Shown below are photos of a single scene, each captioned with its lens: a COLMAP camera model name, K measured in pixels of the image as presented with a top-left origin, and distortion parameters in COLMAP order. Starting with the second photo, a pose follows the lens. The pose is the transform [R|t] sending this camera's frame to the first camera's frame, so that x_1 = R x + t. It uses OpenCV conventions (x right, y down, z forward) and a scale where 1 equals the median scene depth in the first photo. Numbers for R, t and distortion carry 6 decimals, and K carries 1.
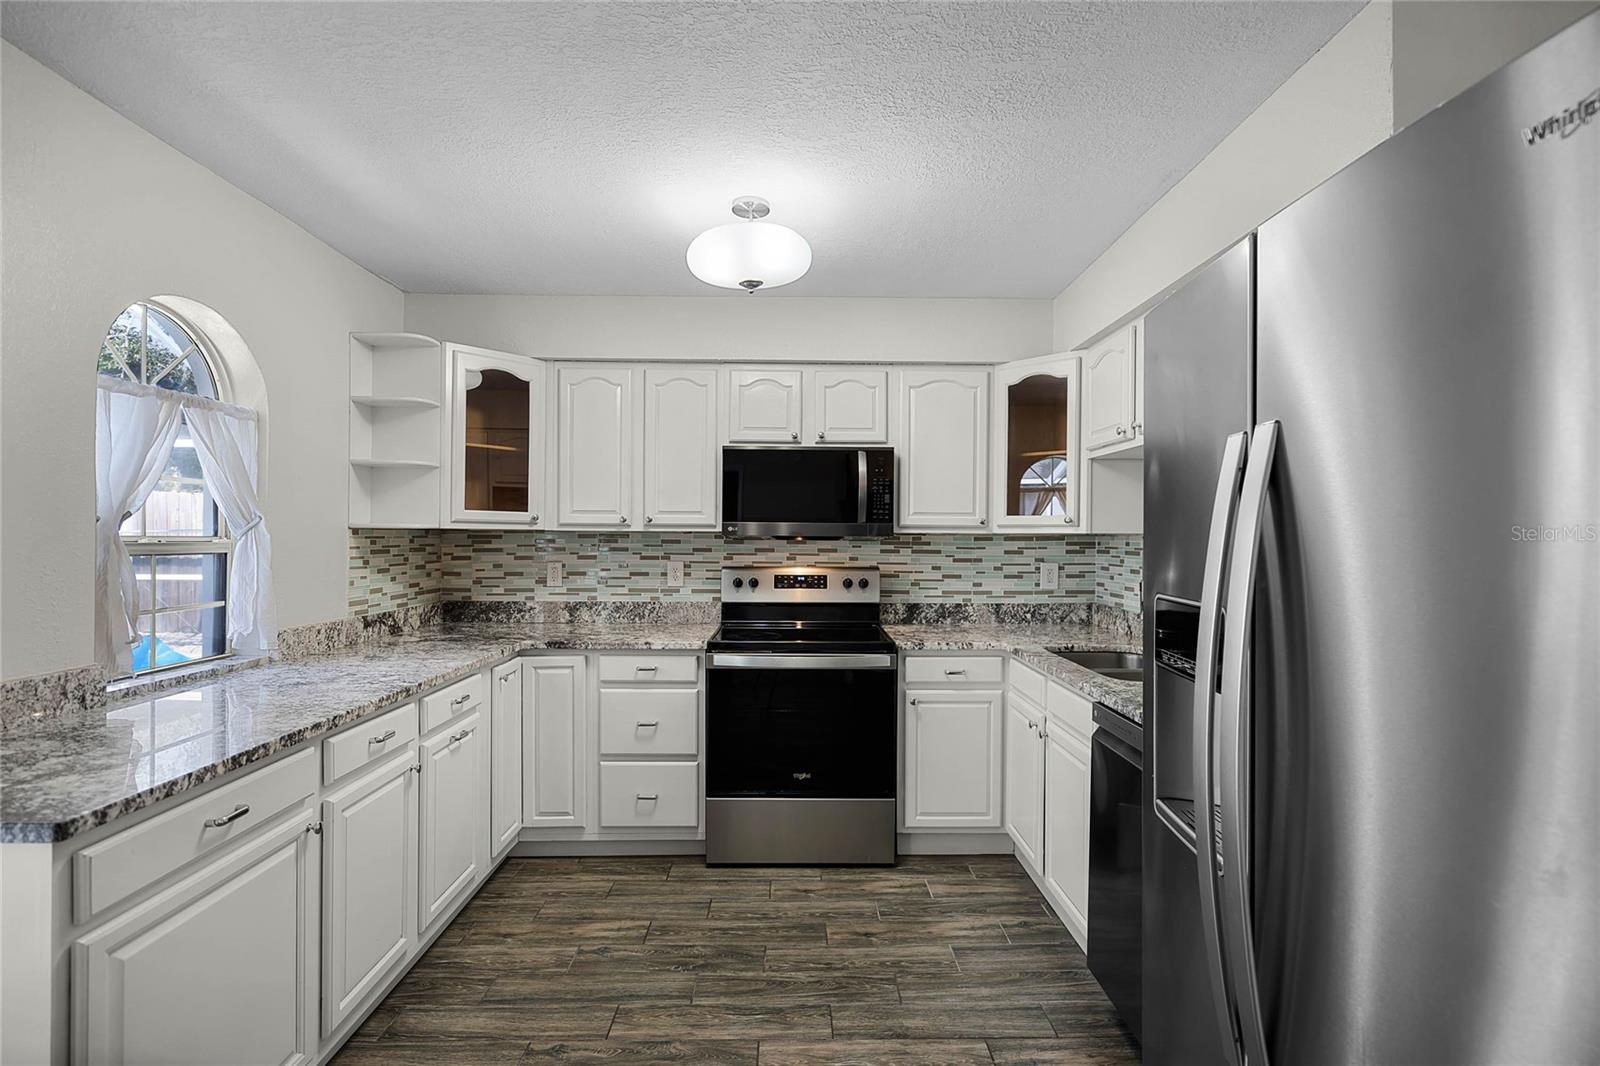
lens RADIAL K [[730.8, 0, 806.0], [0, 730.8, 535.4], [0, 0, 1]] dist [-0.003222, 0.001261]
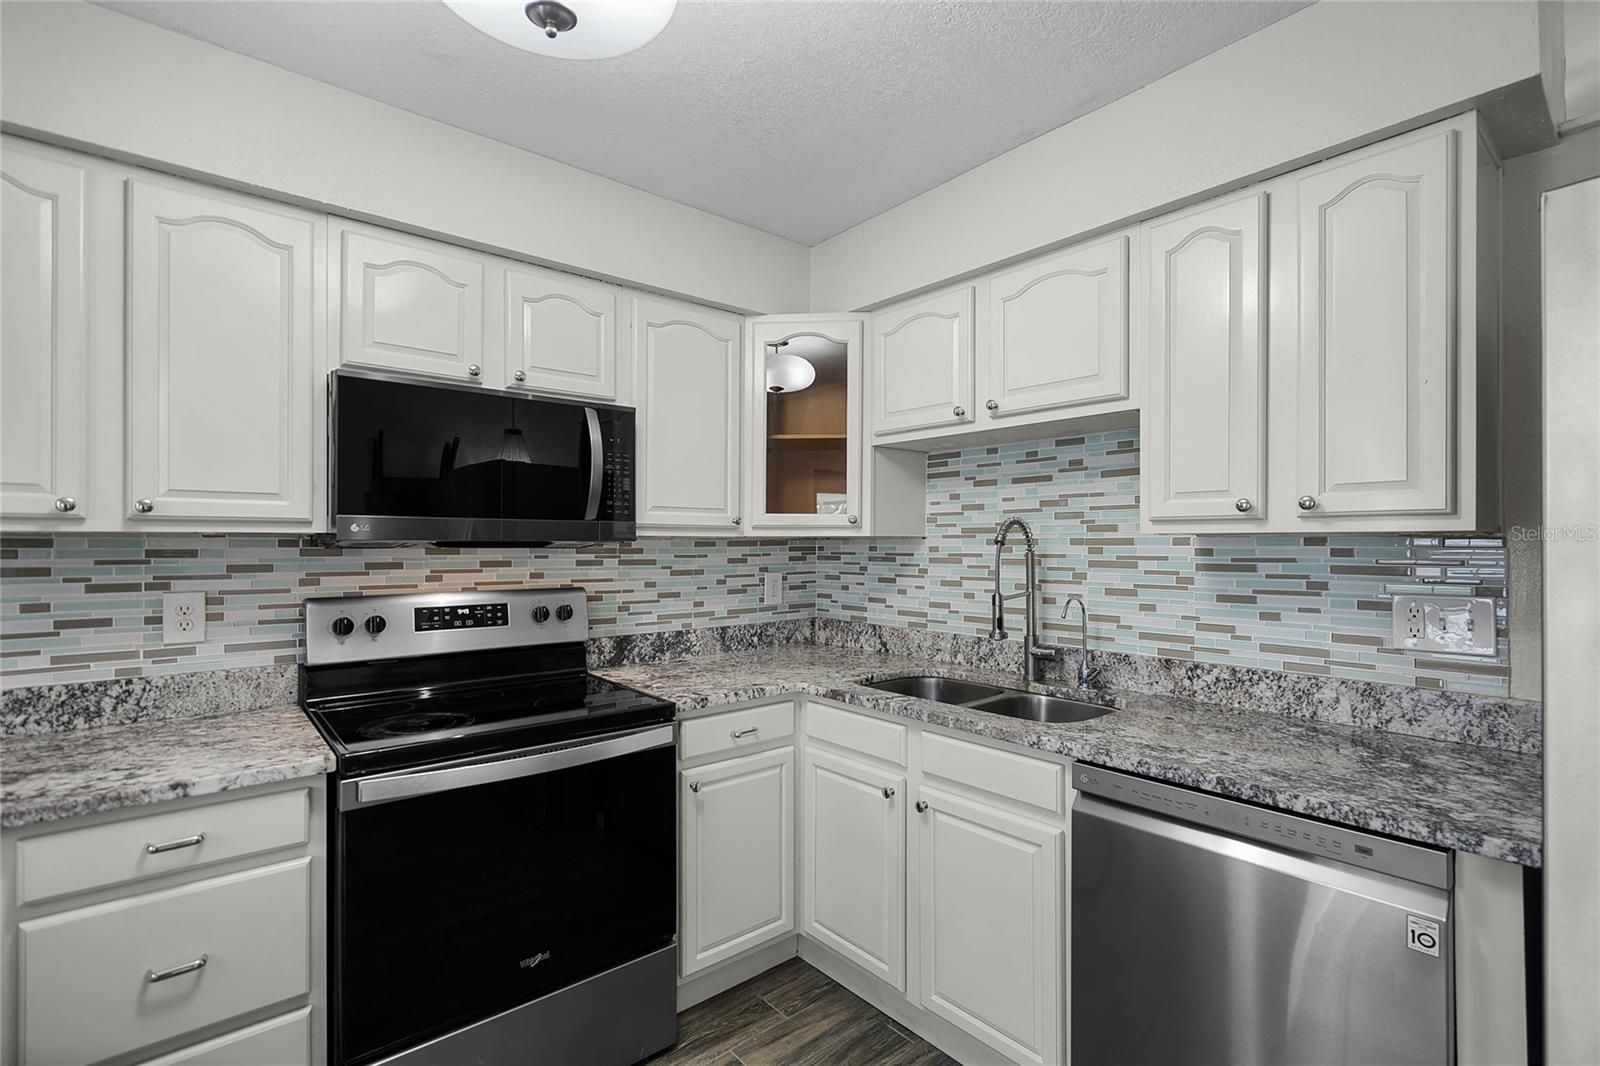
lens RADIAL K [[732.1, 0, 802.4], [0, 732.1, 540.4], [0, 0, 1]] dist [-0.000593, 0.000642]
pose [[0.777228, -0.003200, 0.629211, -0.183323], [0.003746, 0.999993, 0.000459, 0.001033], [-0.629208, 0.002000, 0.777234, 0.382190]]
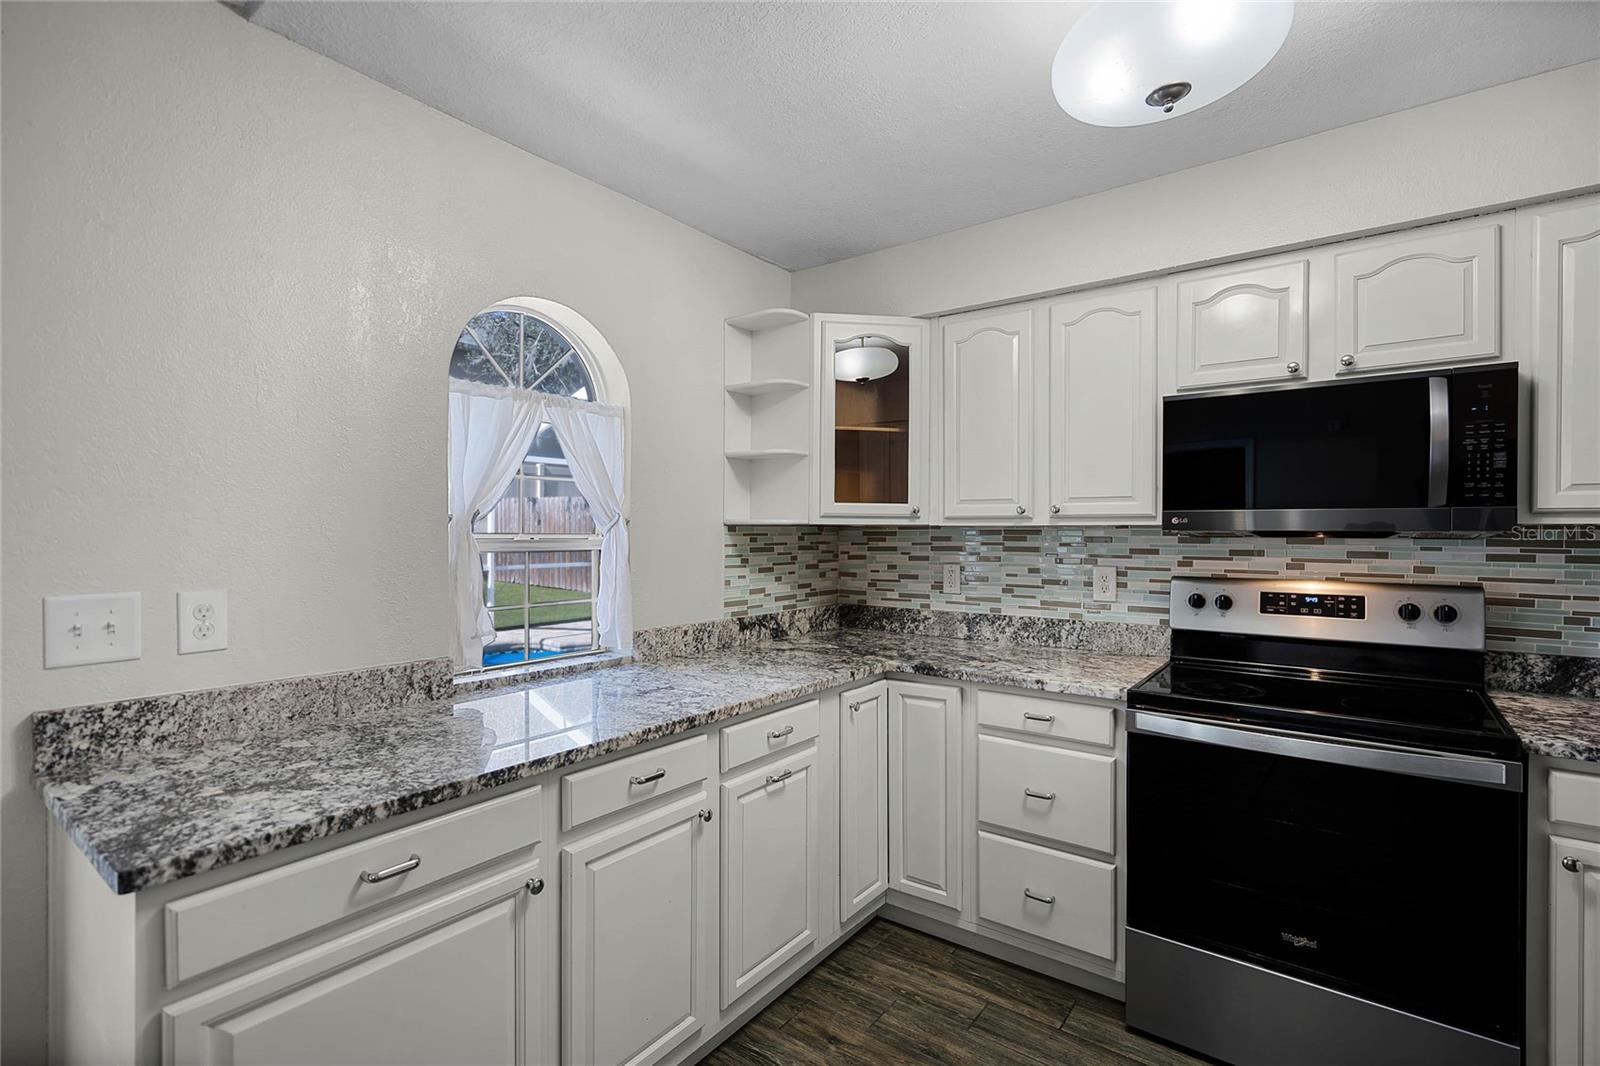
lens RADIAL K [[730.8, 0, 806.0], [0, 730.8, 535.4], [0, 0, 1]] dist [-0.003222, 0.001261]
pose [[0.788198, -0.001333, -0.615421, 0.039153], [0.003572, 0.999991, 0.002408, 0.001616], [0.615412, -0.004096, 0.788195, 0.269596]]
